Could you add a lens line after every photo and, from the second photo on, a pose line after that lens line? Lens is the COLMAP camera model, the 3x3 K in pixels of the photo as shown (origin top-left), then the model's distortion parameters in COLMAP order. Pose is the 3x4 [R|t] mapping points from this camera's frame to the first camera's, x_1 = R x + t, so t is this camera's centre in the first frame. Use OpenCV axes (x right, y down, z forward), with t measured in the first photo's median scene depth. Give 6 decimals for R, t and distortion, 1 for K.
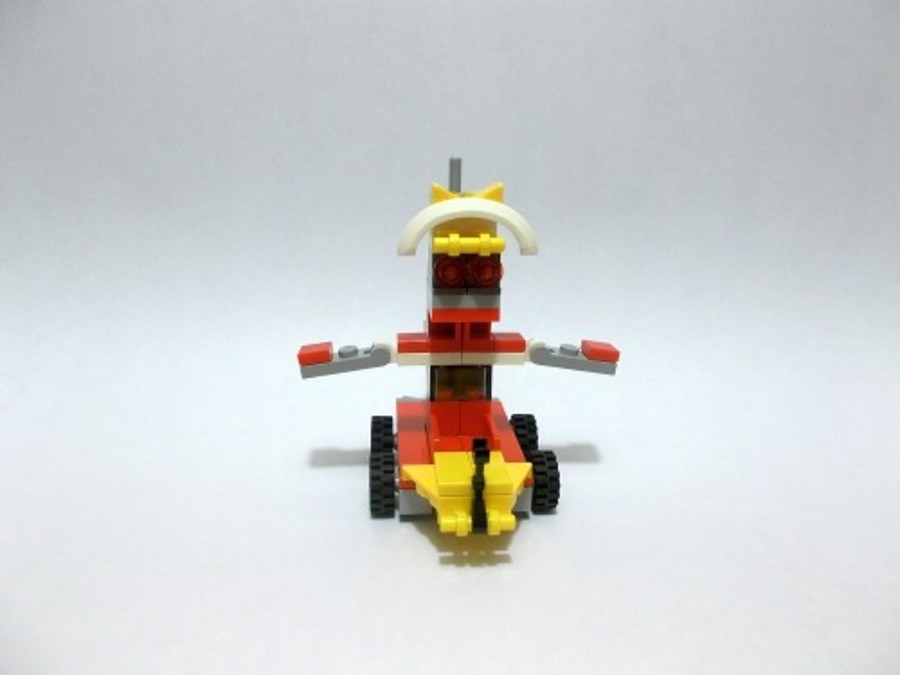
lens RADIAL K [[758.5, 0, 453.9], [0, 758.5, 347.4], [0, 0, 1]] dist [0.056963, 0.017134]
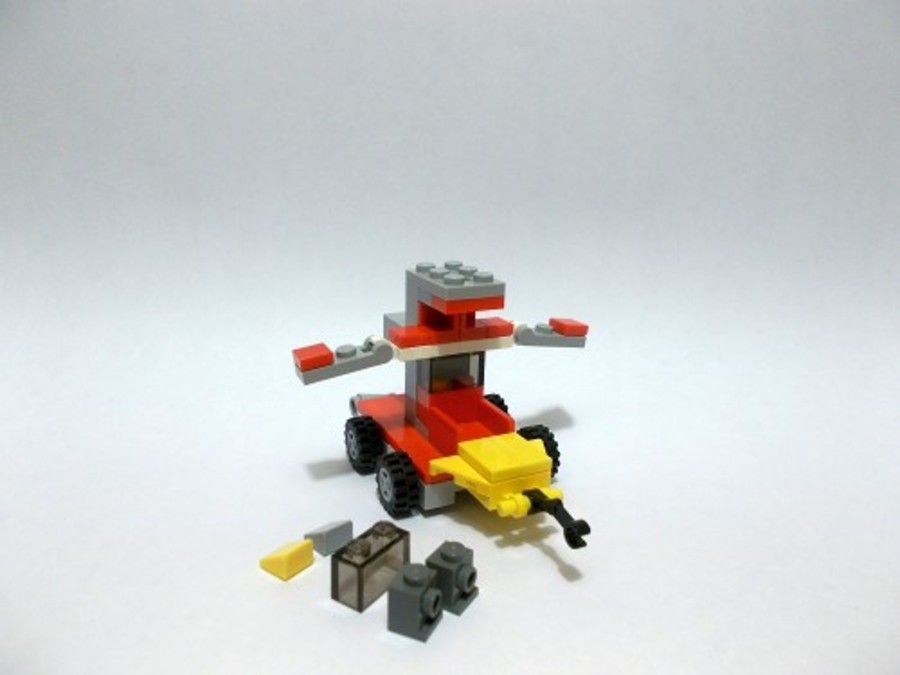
lens RADIAL K [[758.5, 0, 446.2], [0, 758.5, 330.8], [0, 0, 1]] dist [0.056963, 0.017134]
pose [[0.929906, -0.099424, 0.354105, -0.365044], [0.097900, 0.994947, 0.022266, -0.032242], [-0.354530, 0.013962, 0.934940, 0.054052]]
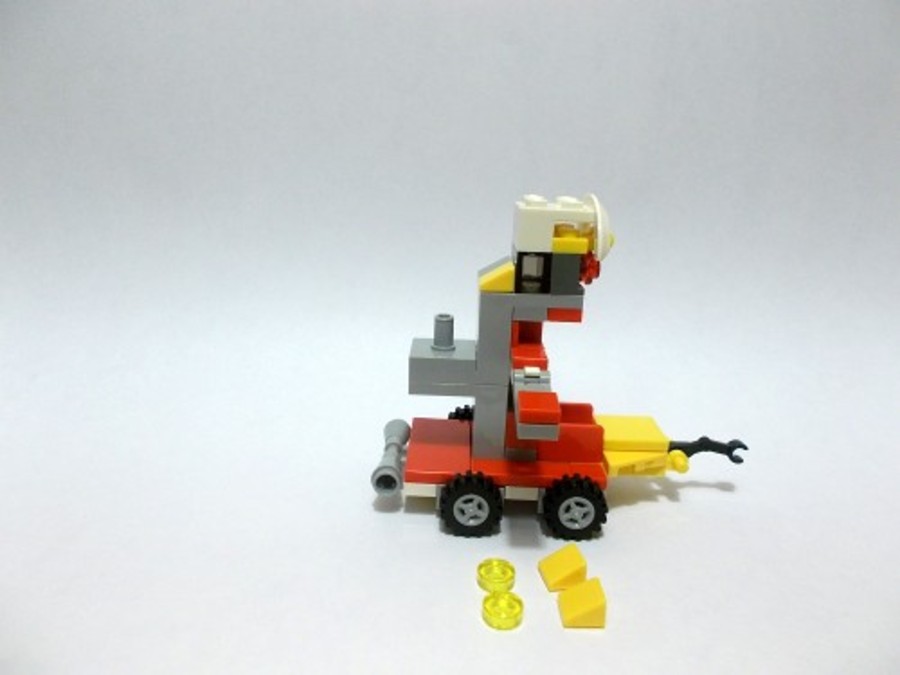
lens RADIAL K [[758.5, 0, 456.9], [0, 758.5, 337.5], [0, 0, 1]] dist [0.056963, 0.017134]
pose [[0.090174, -0.320462, 0.942960, -0.929530], [0.256237, 0.922408, 0.288974, -0.322913], [-0.962399, 0.215563, 0.165292, 0.937656]]
